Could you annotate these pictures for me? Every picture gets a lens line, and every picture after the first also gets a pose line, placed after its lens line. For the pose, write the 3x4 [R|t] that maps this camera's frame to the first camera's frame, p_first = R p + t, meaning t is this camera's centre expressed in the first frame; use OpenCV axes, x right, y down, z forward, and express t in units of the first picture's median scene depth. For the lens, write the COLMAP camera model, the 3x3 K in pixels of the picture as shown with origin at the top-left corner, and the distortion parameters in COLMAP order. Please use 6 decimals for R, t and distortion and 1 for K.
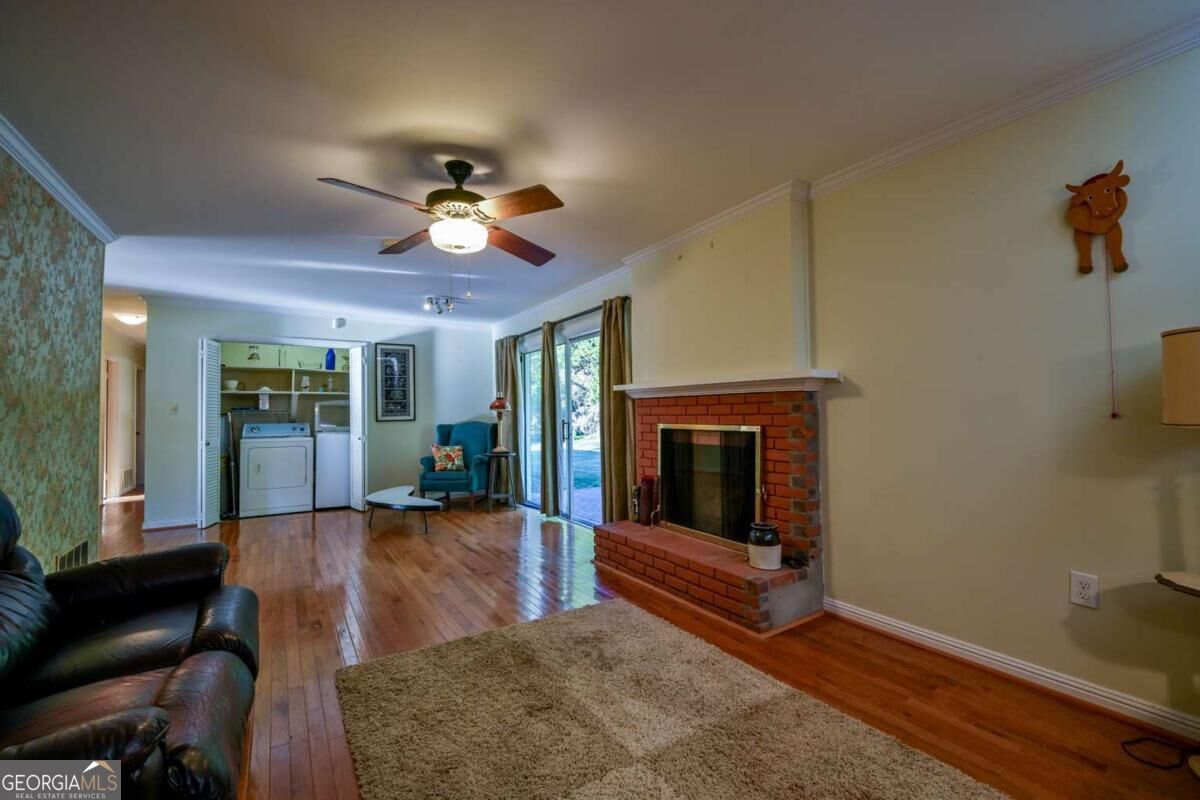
lens RADIAL K [[506.6, 0, 609.6], [0, 506.6, 399.1], [0, 0, 1]] dist [0.002199, -0.000086]
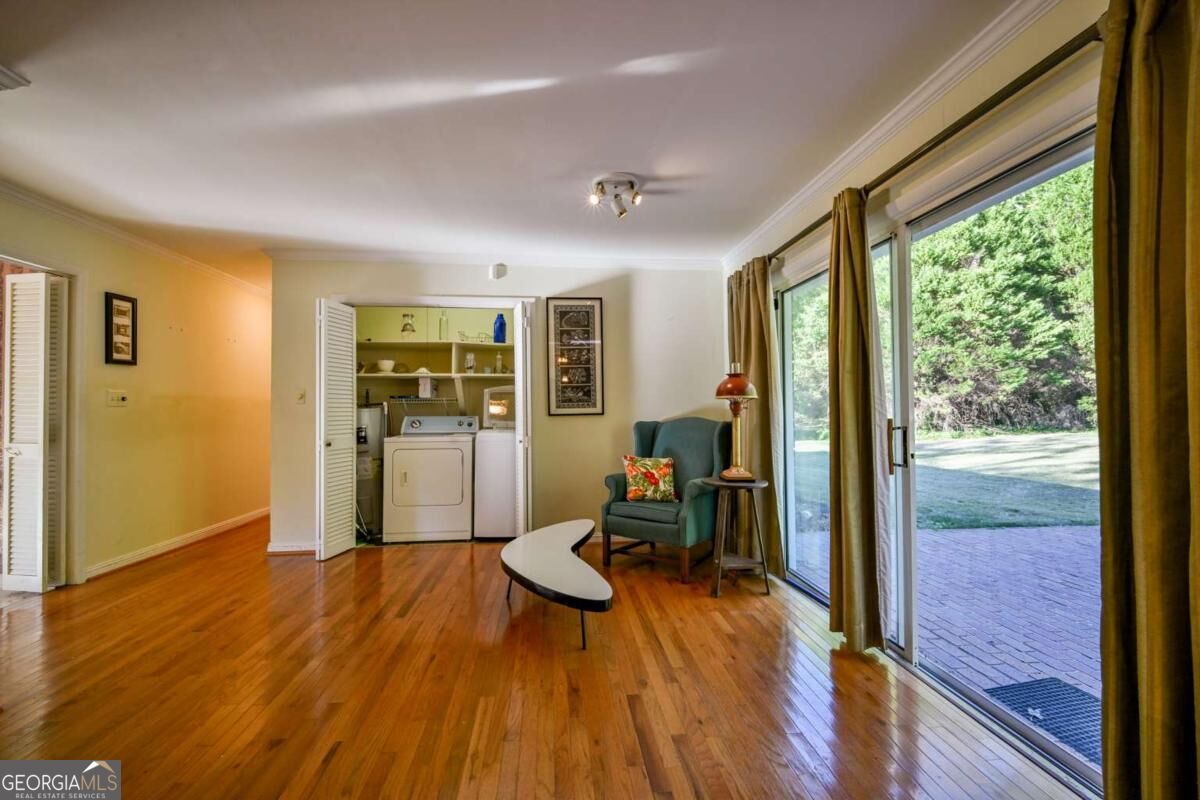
lens RADIAL K [[494.6, 0, 601.8], [0, 494.6, 398.8], [0, 0, 1]] dist [0.002674, -0.010635]
pose [[0.886779, -0.001153, -0.462193, -0.100037], [0.007424, 0.999903, 0.011749, 0.015358], [0.462134, -0.013850, 0.886702, 0.468293]]
